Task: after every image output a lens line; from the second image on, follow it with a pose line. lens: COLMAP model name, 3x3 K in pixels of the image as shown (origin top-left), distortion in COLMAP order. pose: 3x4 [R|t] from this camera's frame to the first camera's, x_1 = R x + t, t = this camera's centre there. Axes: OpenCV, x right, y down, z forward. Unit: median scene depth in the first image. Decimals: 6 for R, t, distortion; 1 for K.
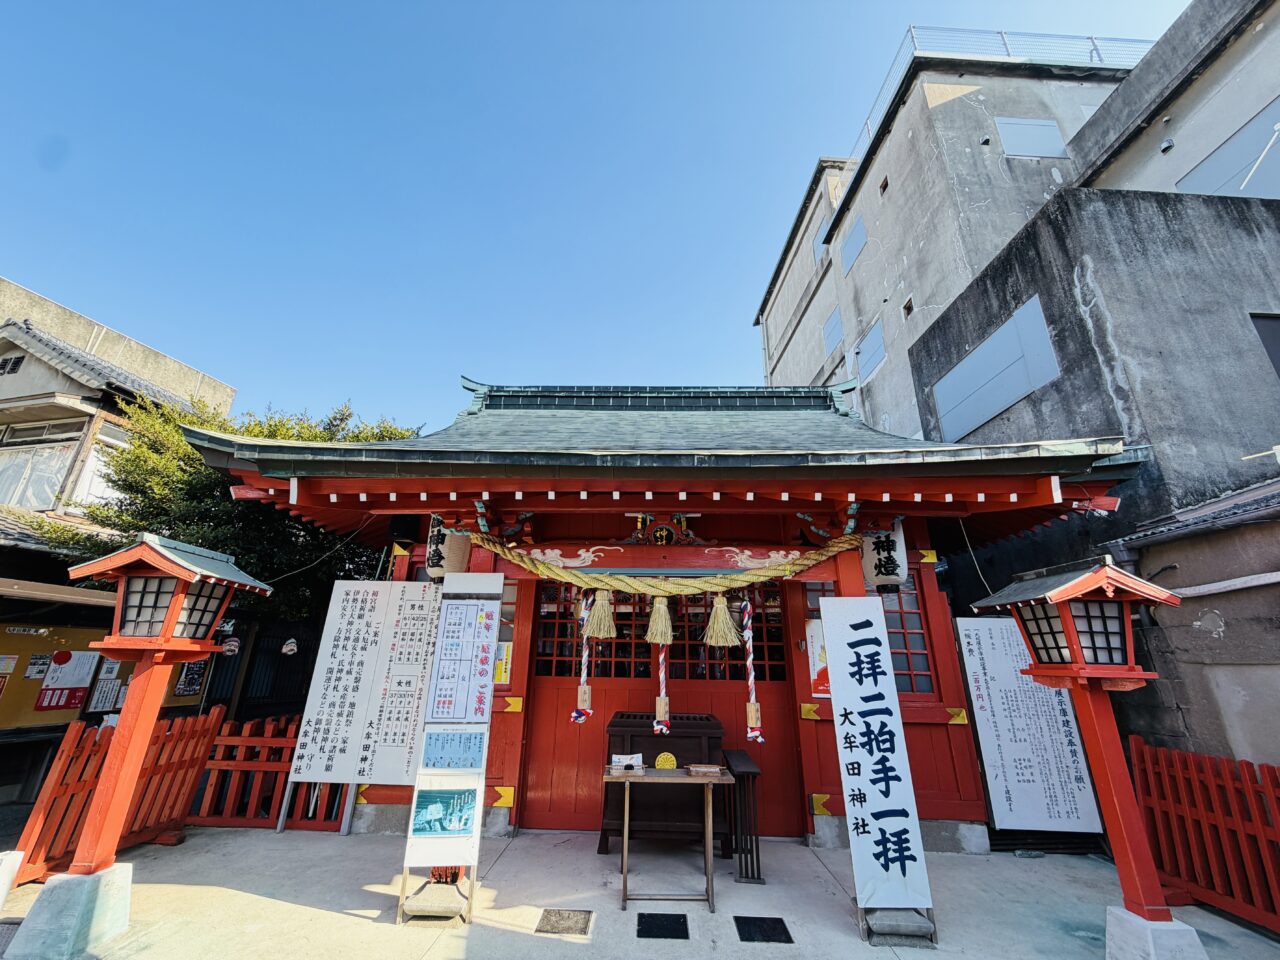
lens RADIAL K [[514.1, 0, 636.2], [0, 514.1, 483.1], [0, 0, 1]] dist [0.001861, 0.000127]
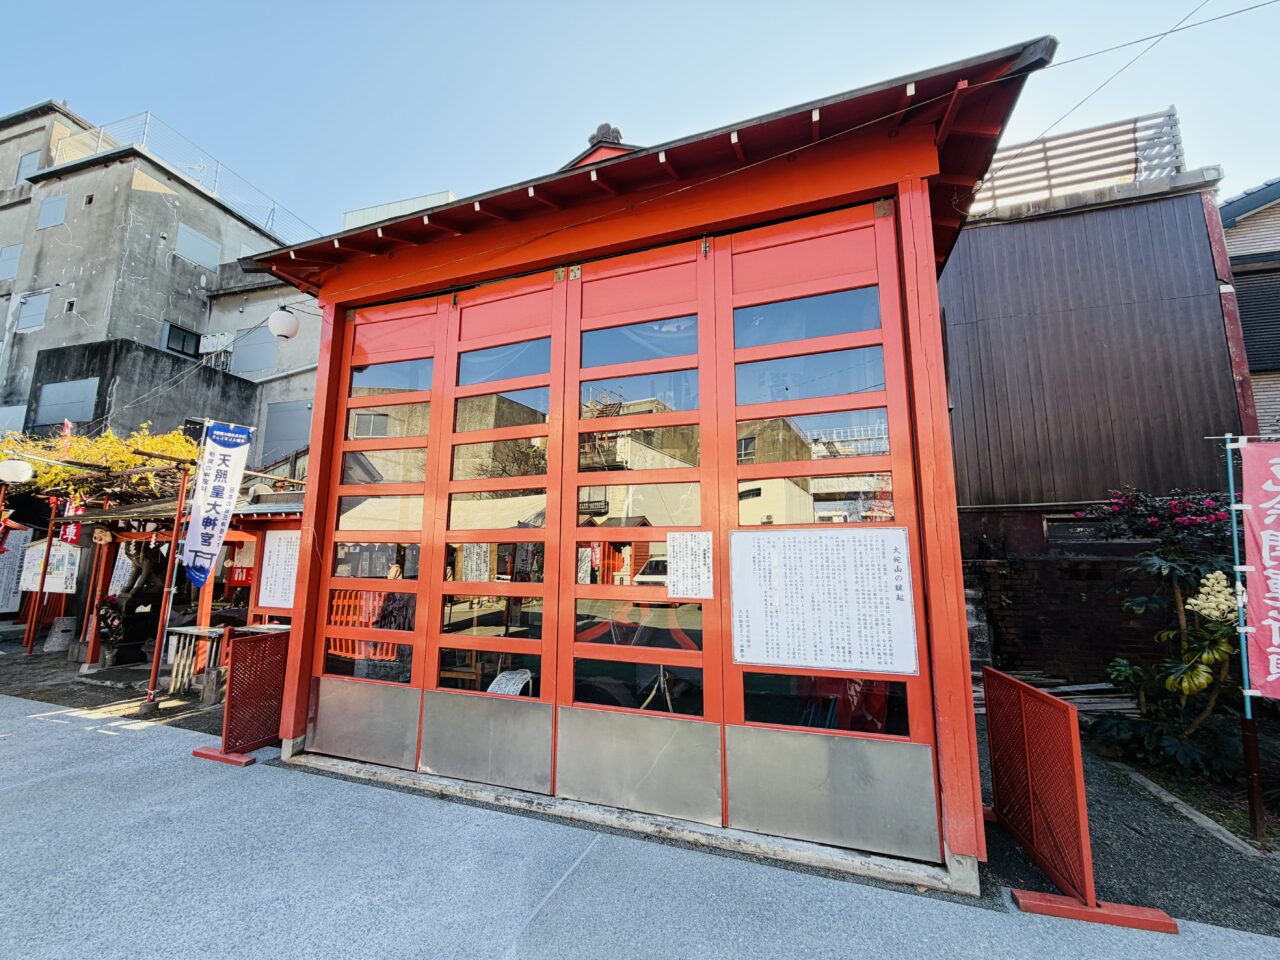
lens RADIAL K [[514.1, 0, 636.2], [0, 514.1, 483.1], [0, 0, 1]] dist [0.001861, 0.000127]
pose [[0.314516, 0.126562, 0.940777, -0.262045], [-0.326173, 0.945137, -0.018103, -0.382034], [-0.891454, -0.301163, 0.338542, -1.055175]]
